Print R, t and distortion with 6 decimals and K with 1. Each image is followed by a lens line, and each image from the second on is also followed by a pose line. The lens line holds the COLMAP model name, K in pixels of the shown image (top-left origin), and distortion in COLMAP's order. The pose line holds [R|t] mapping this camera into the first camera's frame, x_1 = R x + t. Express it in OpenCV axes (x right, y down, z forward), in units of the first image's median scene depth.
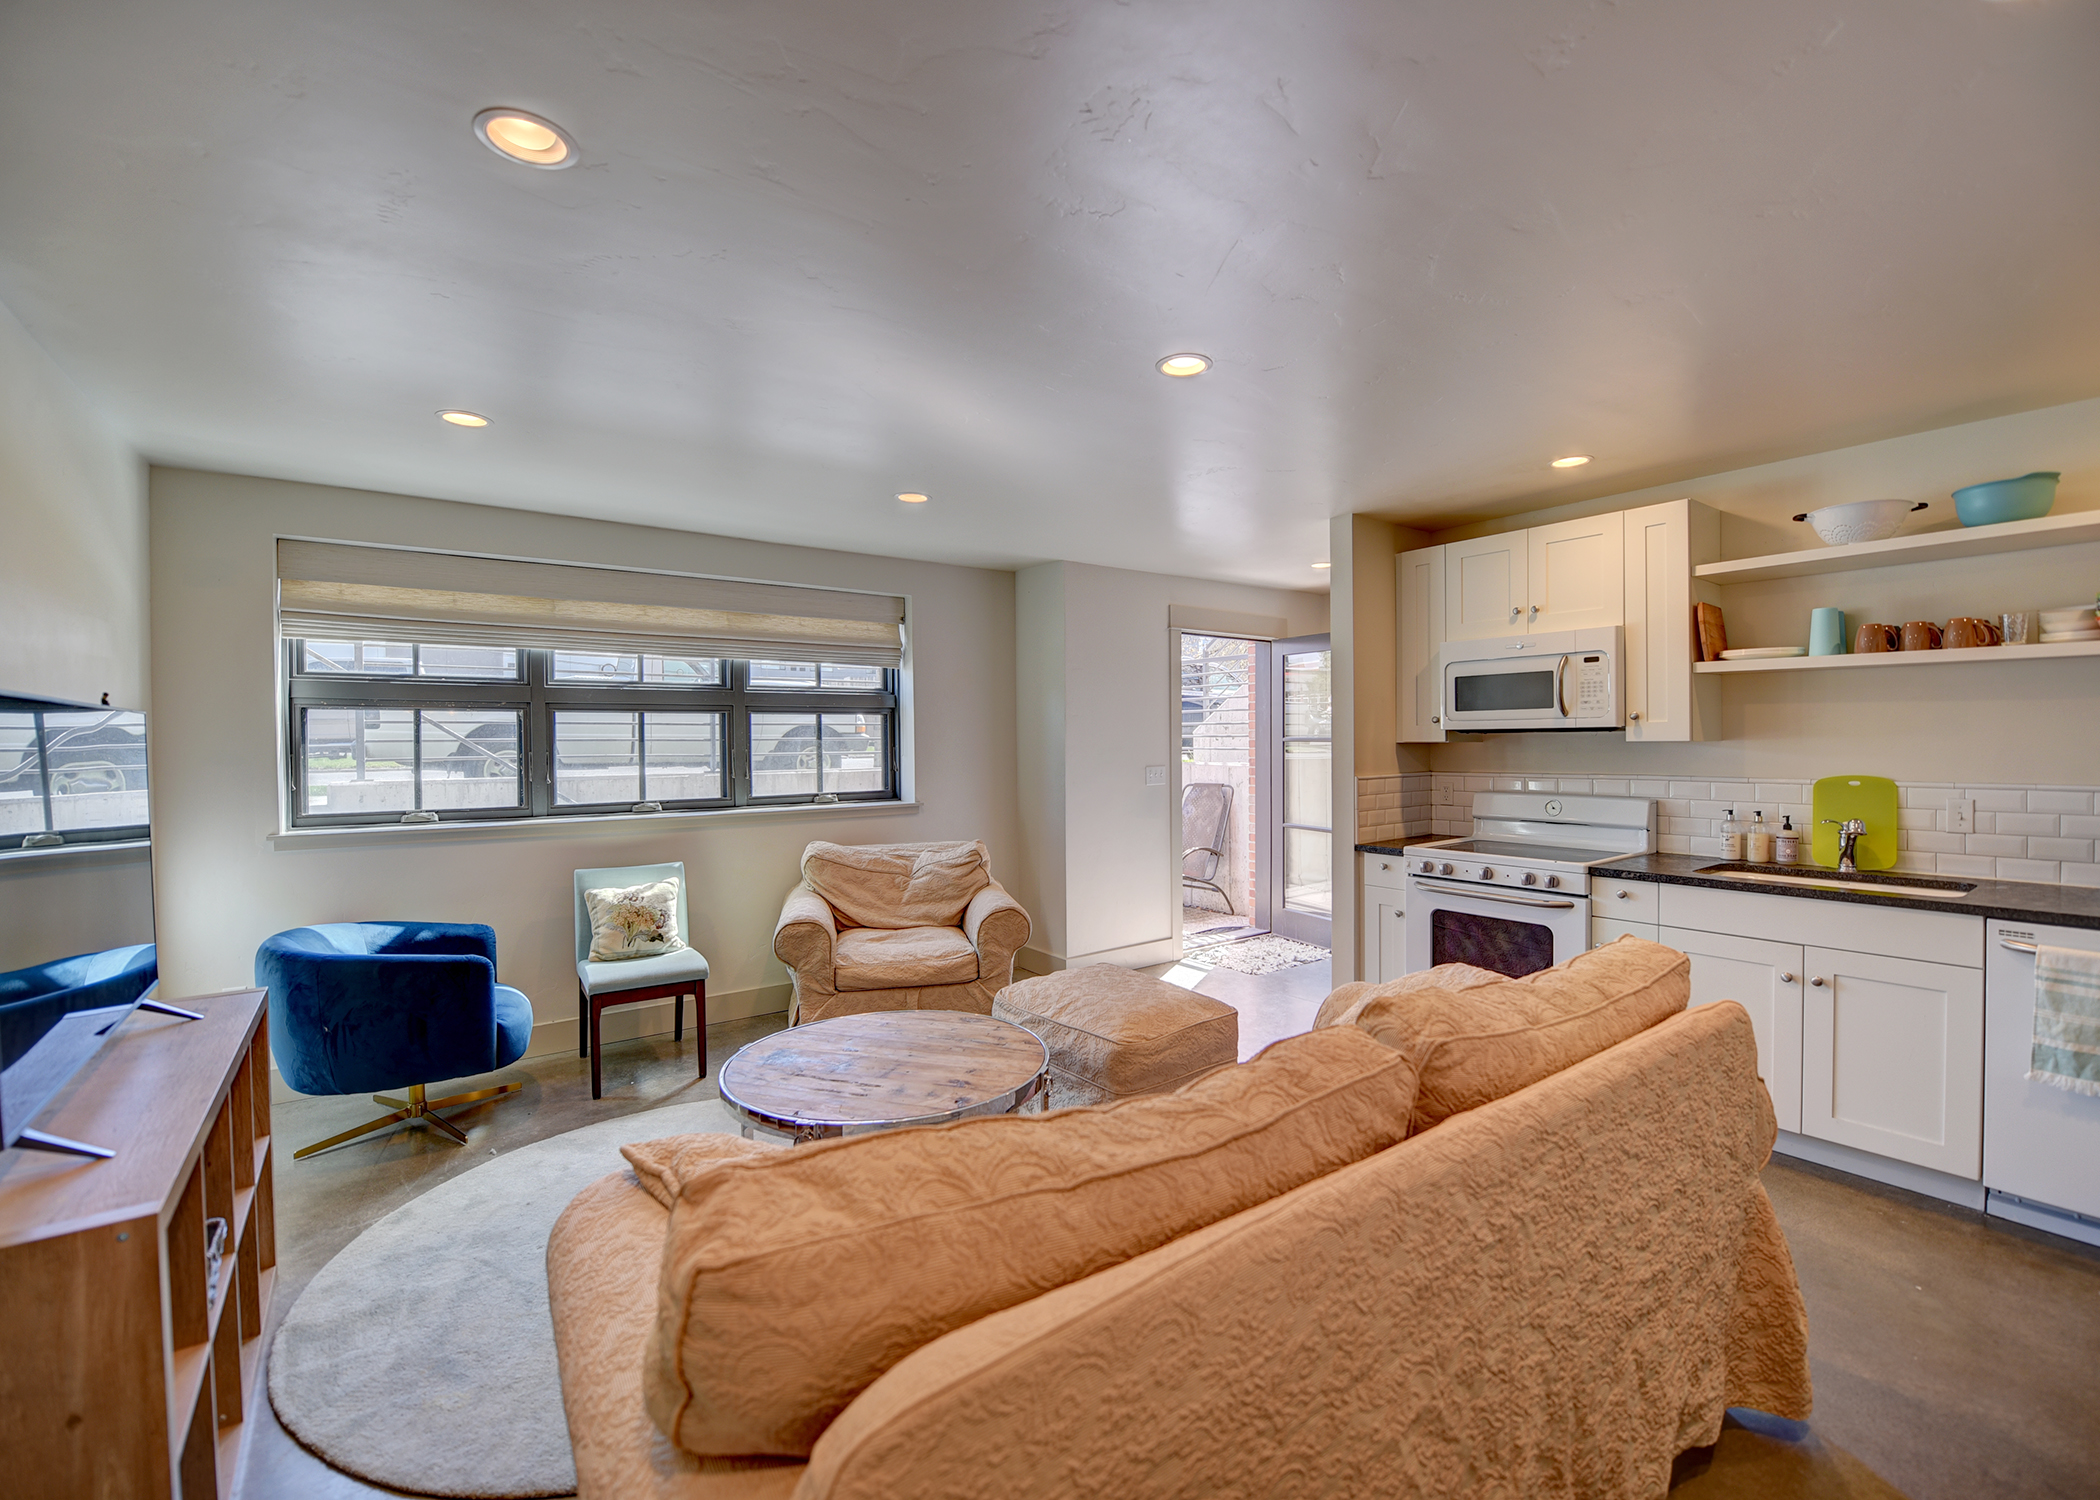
lens RADIAL K [[932.7, 0, 1071.0], [0, 932.7, 750.7], [0, 0, 1]] dist [-0.017179, -0.003224]
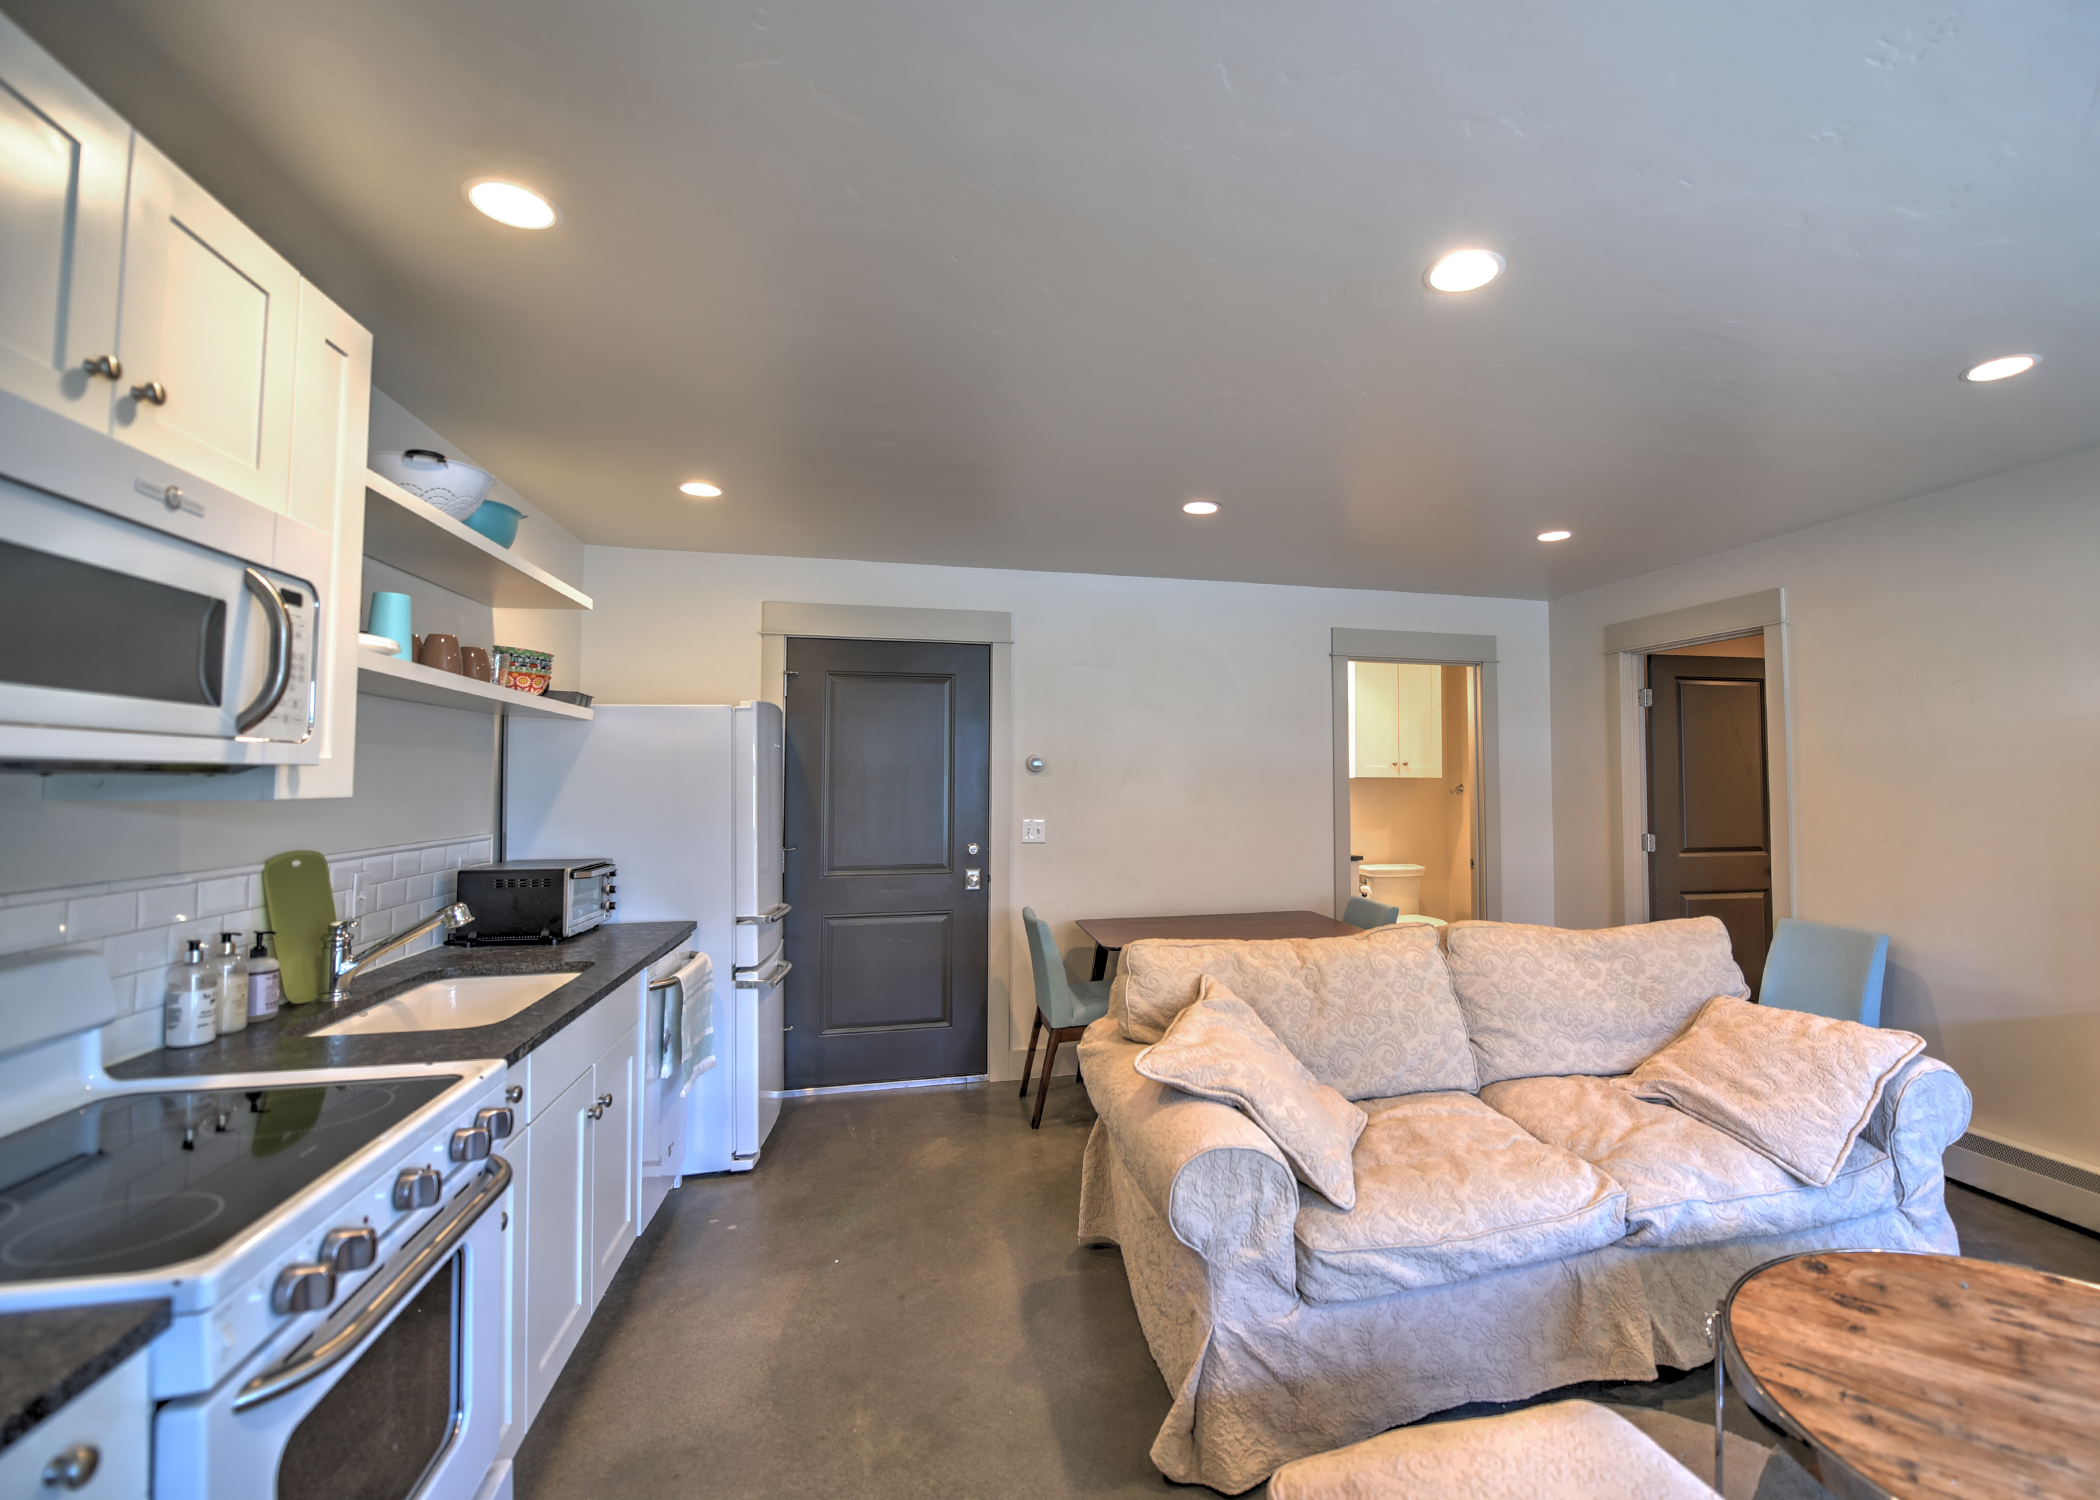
lens RADIAL K [[933.1, 0, 1146.3], [0, 933.1, 740.5], [0, 0, 1]] dist [-0.014825, -0.002992]
pose [[-0.931513, 0.023168, 0.362968, 0.075148], [0.010817, 0.999292, -0.036022, -0.019214], [-0.363546, -0.029629, -0.931105, 1.309641]]
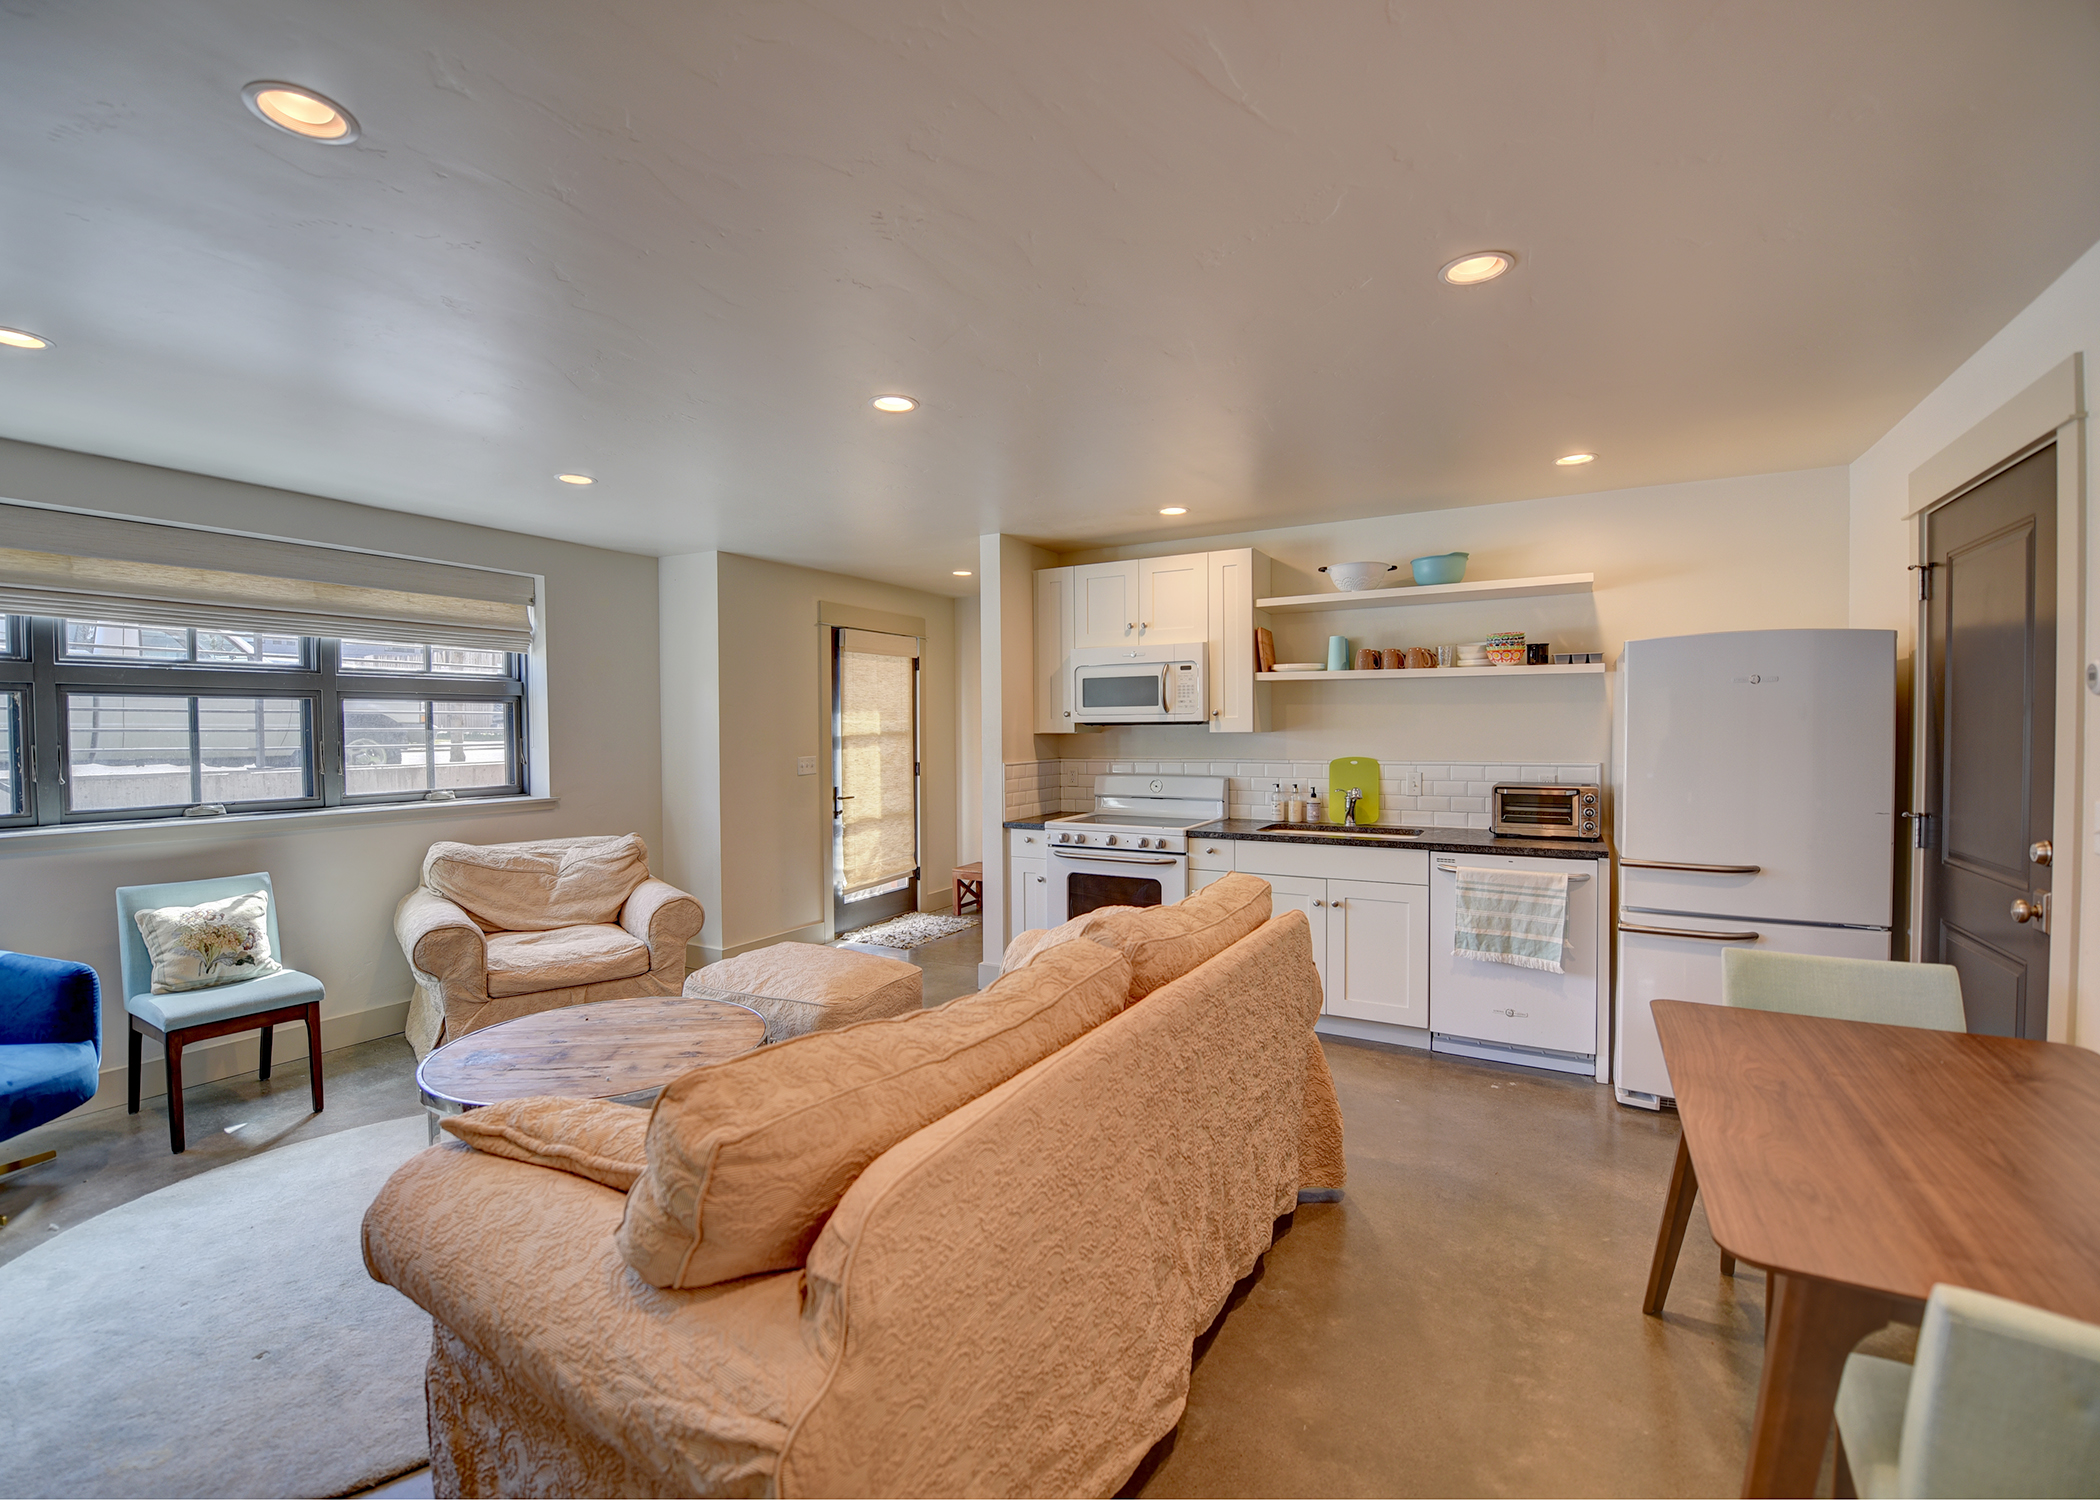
lens RADIAL K [[932.7, 0, 1071.0], [0, 932.7, 750.7], [0, 0, 1]] dist [-0.017179, -0.003224]
pose [[0.910110, -0.007265, 0.414302, -0.117139], [0.003598, 0.999947, 0.009630, 0.002136], [-0.414350, -0.007274, 0.910089, -0.101891]]
